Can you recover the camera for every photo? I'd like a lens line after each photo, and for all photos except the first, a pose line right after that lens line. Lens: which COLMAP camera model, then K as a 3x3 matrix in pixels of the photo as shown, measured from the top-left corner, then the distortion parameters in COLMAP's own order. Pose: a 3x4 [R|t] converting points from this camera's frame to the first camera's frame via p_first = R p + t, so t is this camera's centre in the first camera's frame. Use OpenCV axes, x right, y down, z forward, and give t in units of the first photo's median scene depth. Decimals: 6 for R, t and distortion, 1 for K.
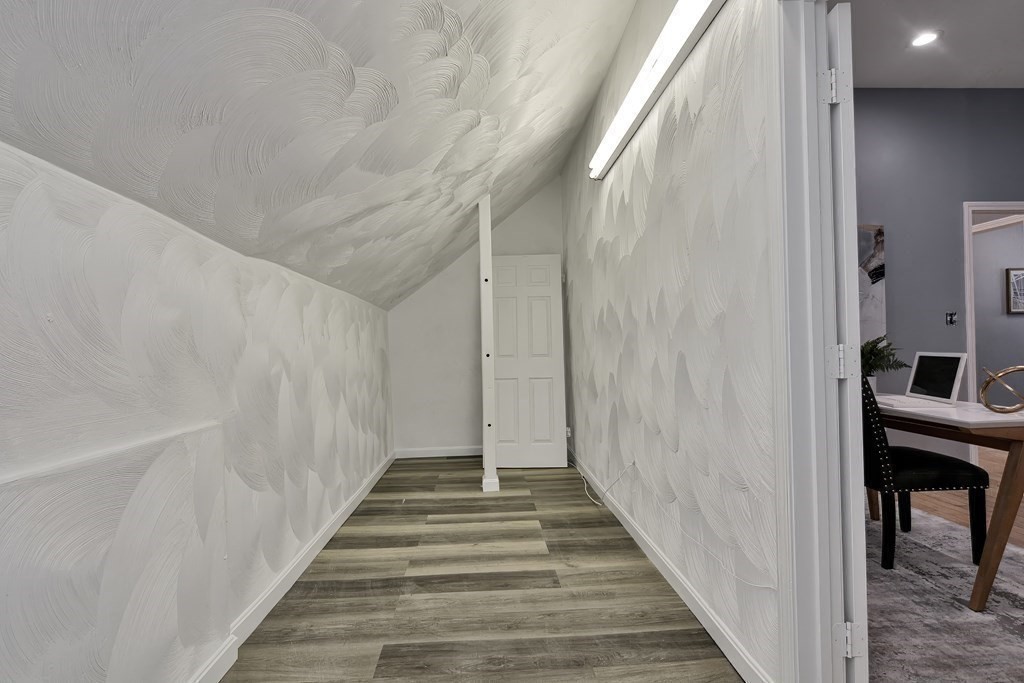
lens RADIAL K [[513.5, 0, 559.2], [0, 513.5, 343.7], [0, 0, 1]] dist [0.002649, 0.001010]
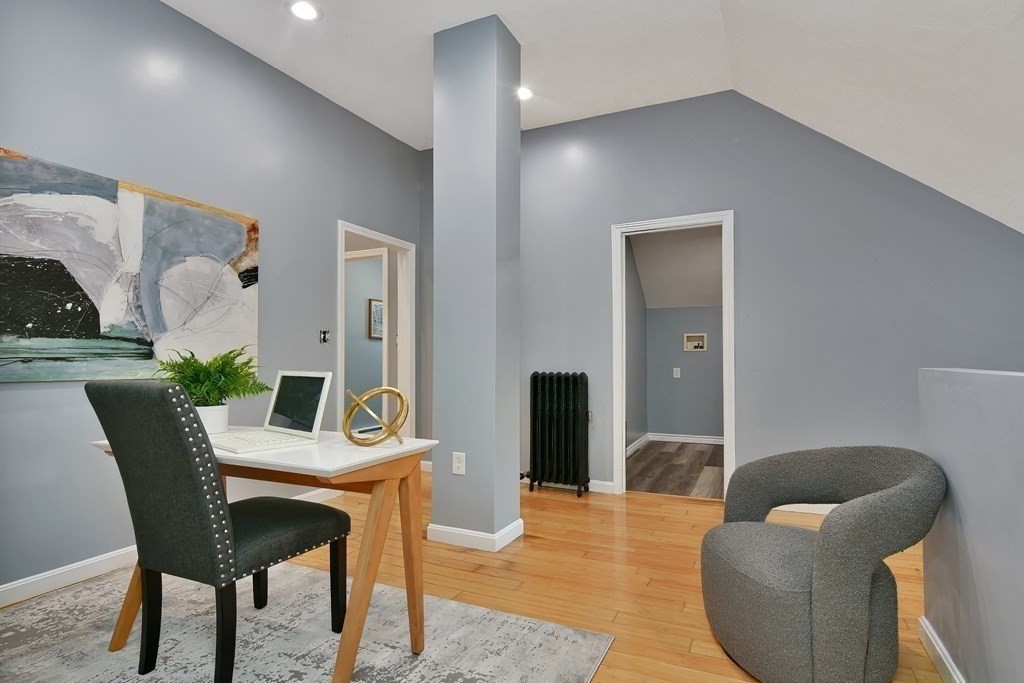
lens RADIAL K [[524.7, 0, 517.0], [0, 524.7, 344.4], [0, 0, 1]] dist [-0.000087, -0.000395]
pose [[0.545484, 0.042917, 0.837022, 0.218094], [-0.011577, 0.998979, -0.043676, 0.006788], [-0.838041, 0.014134, 0.545424, 0.258887]]
